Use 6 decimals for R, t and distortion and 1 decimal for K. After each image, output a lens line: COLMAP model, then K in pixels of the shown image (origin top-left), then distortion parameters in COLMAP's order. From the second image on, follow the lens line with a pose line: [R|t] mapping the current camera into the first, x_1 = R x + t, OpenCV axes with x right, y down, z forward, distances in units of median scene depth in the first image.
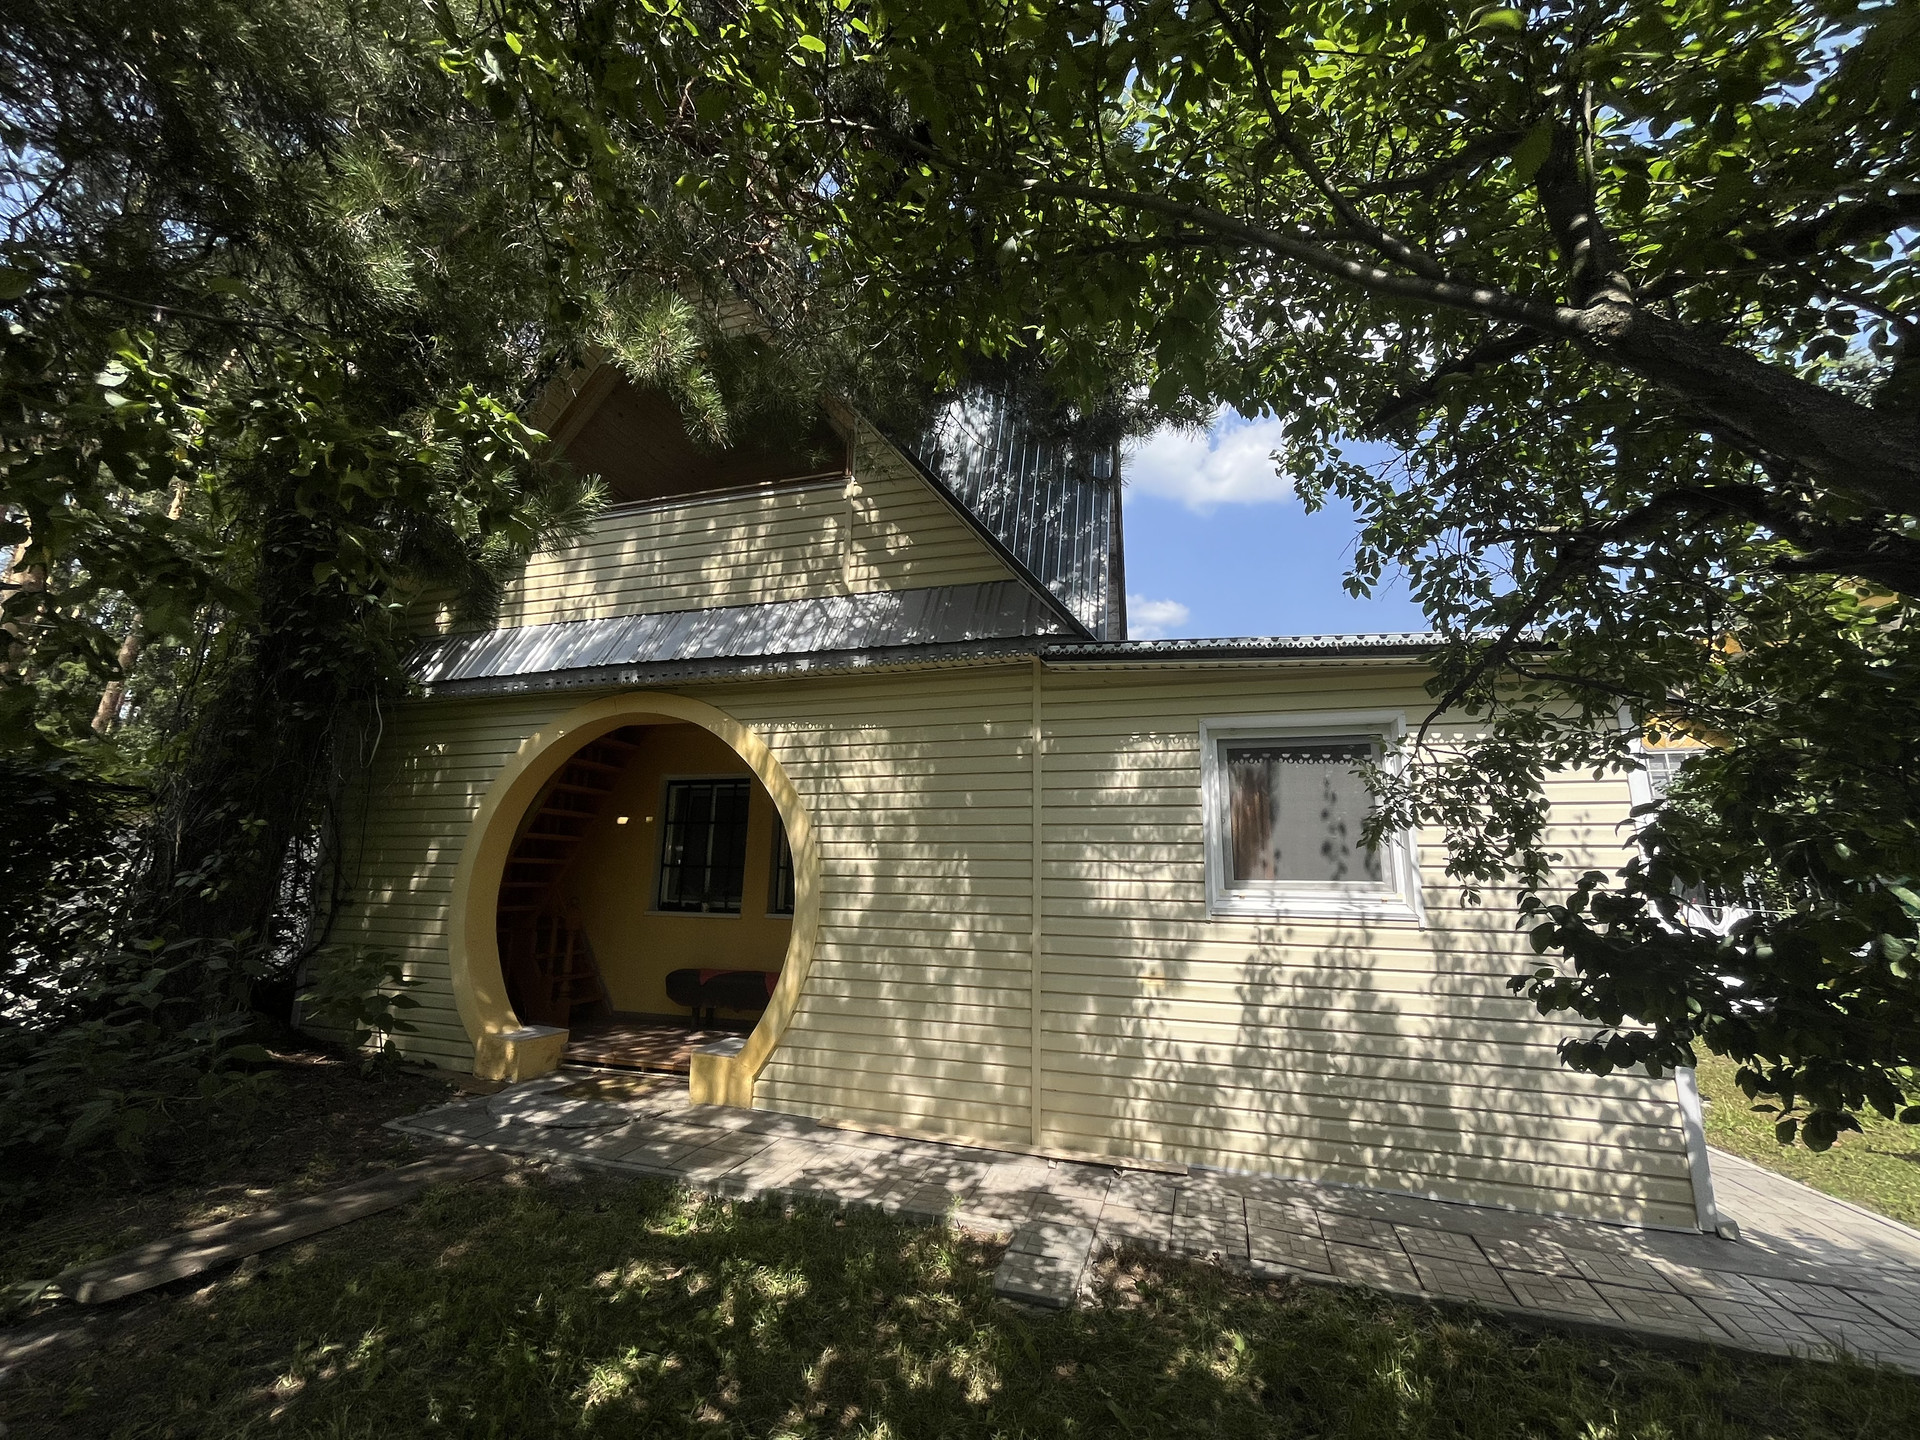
lens RADIAL K [[782.9, 0, 986.9], [0, 782.9, 724.5], [0, 0, 1]] dist [-0.001085, -0.000513]
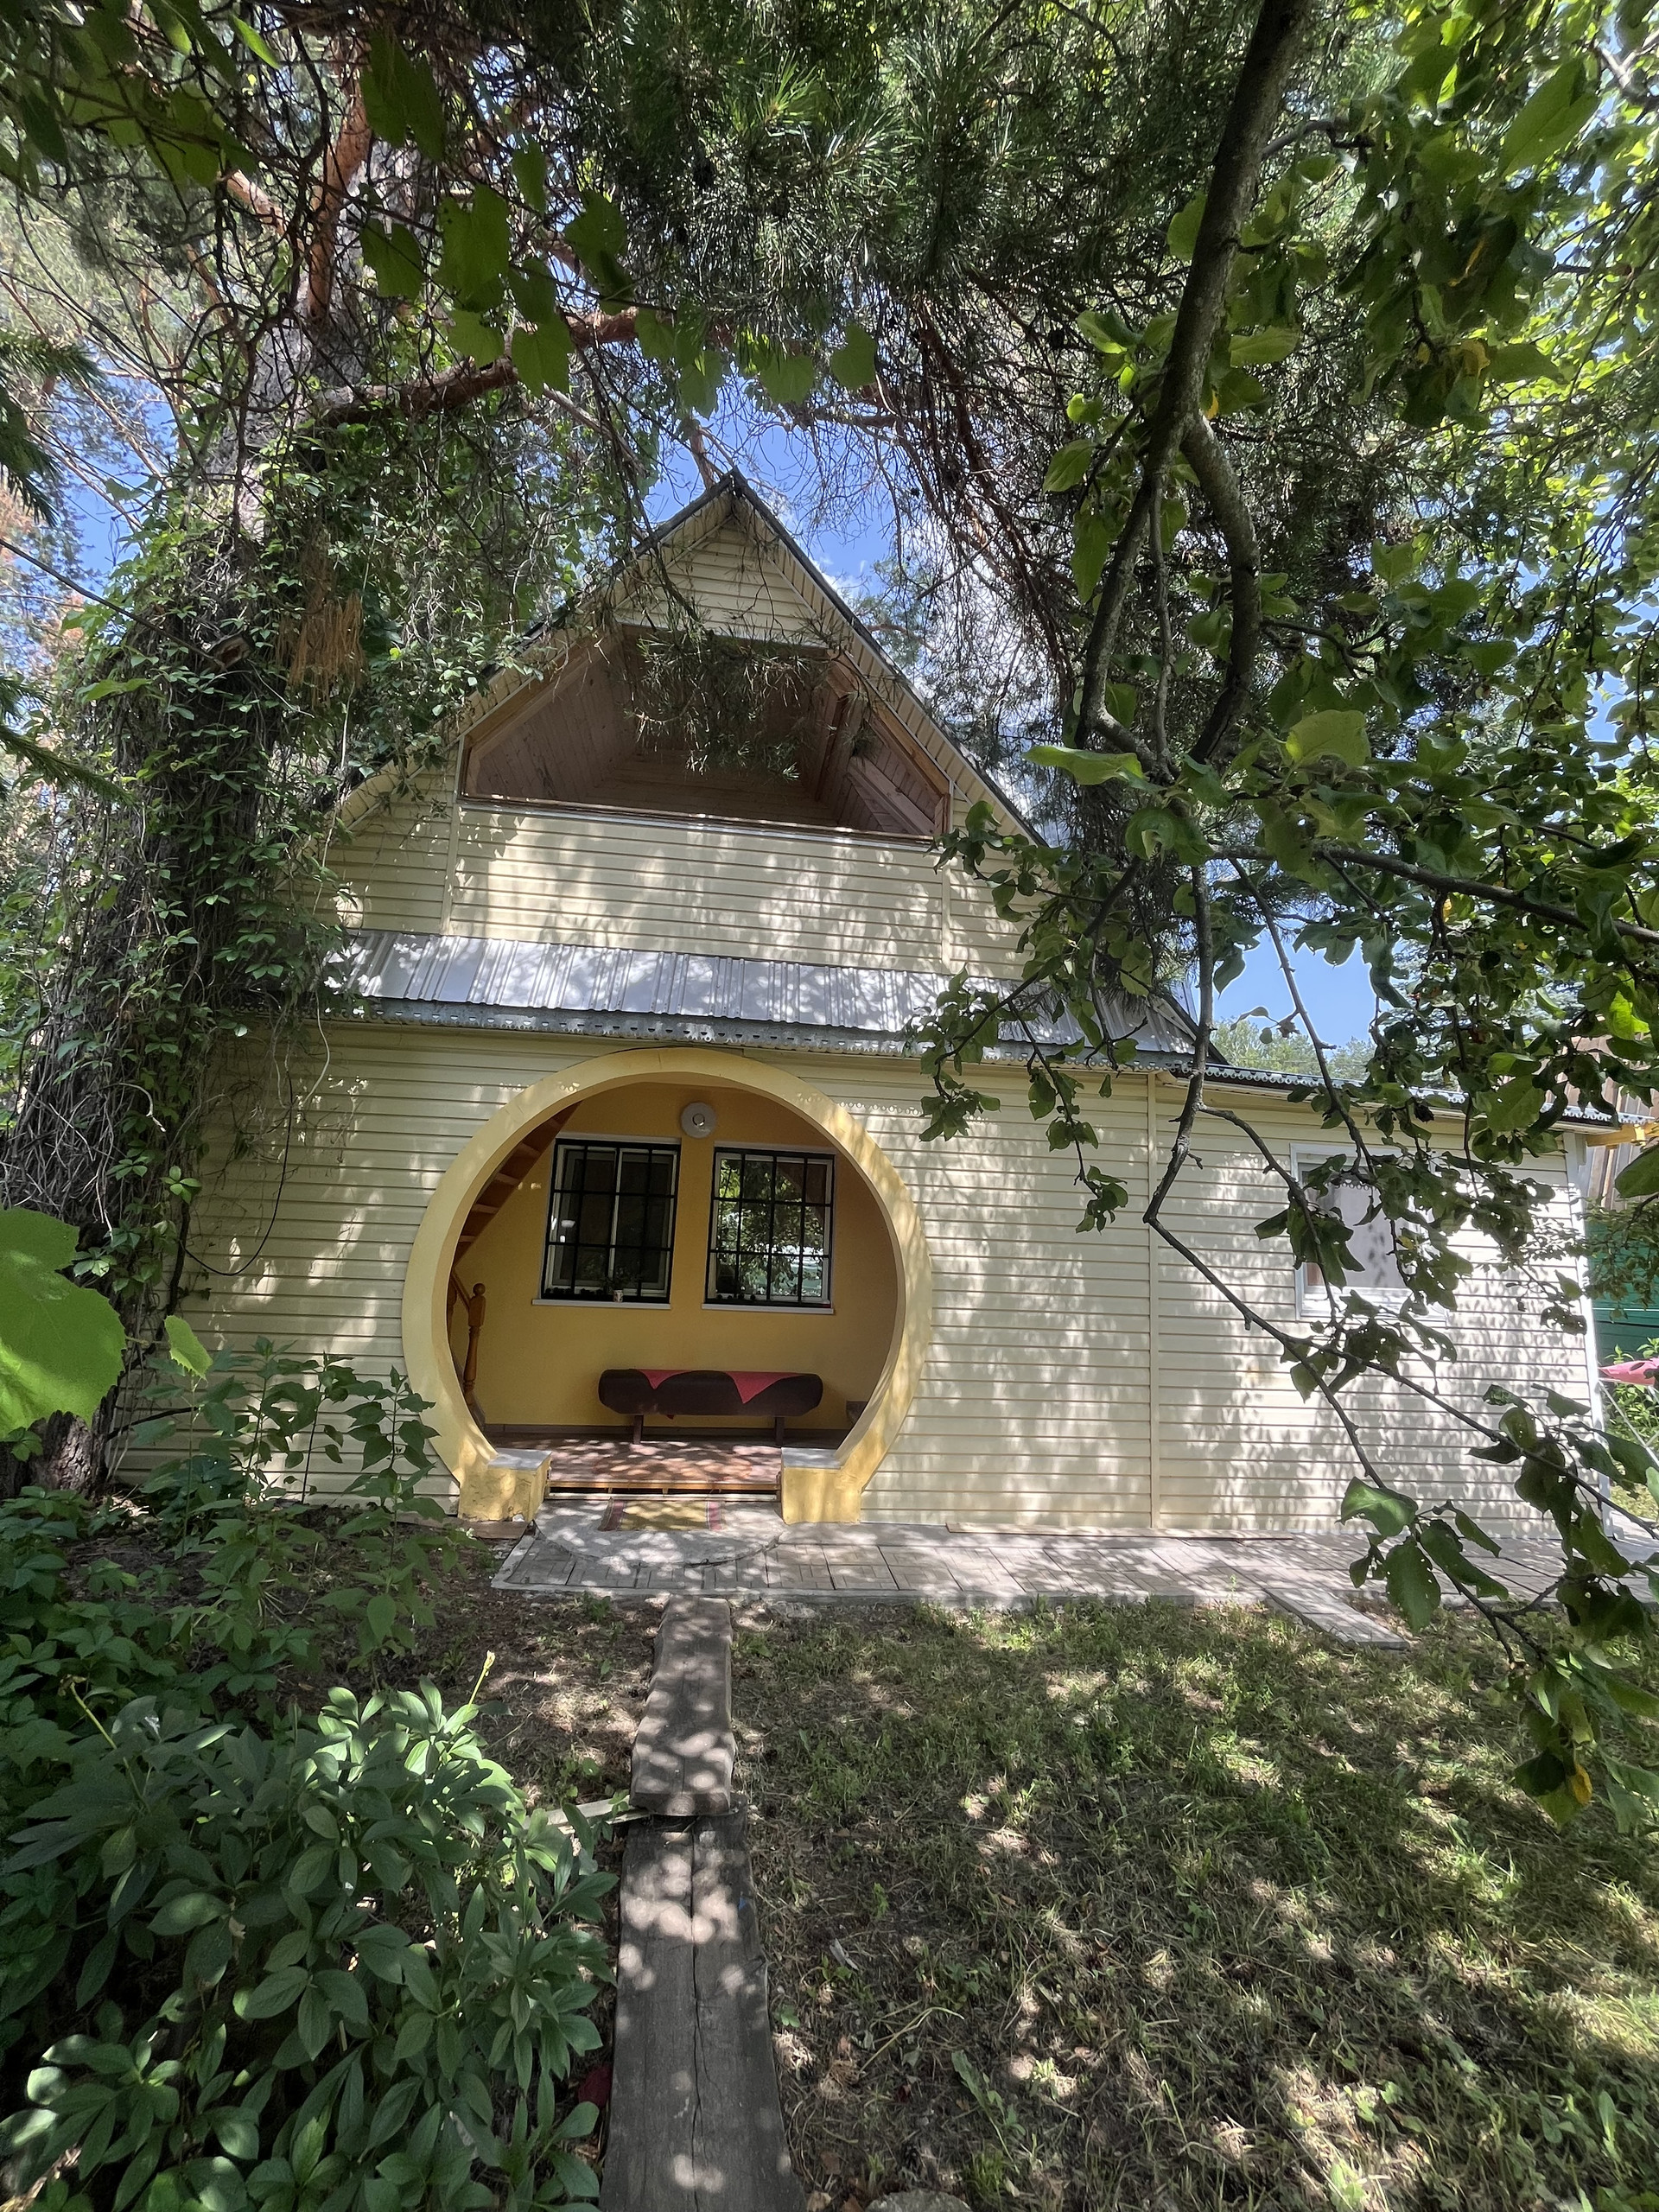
lens RADIAL K [[902.0, 0, 826.4], [0, 902.0, 1093.7], [0, 0, 1]] dist [-0.001085, -0.000513]
pose [[0.915362, 0.089793, 0.392493, -0.875839], [-0.104073, 0.994453, 0.015209, -0.029795], [-0.388950, -0.054770, 0.919629, 0.063496]]
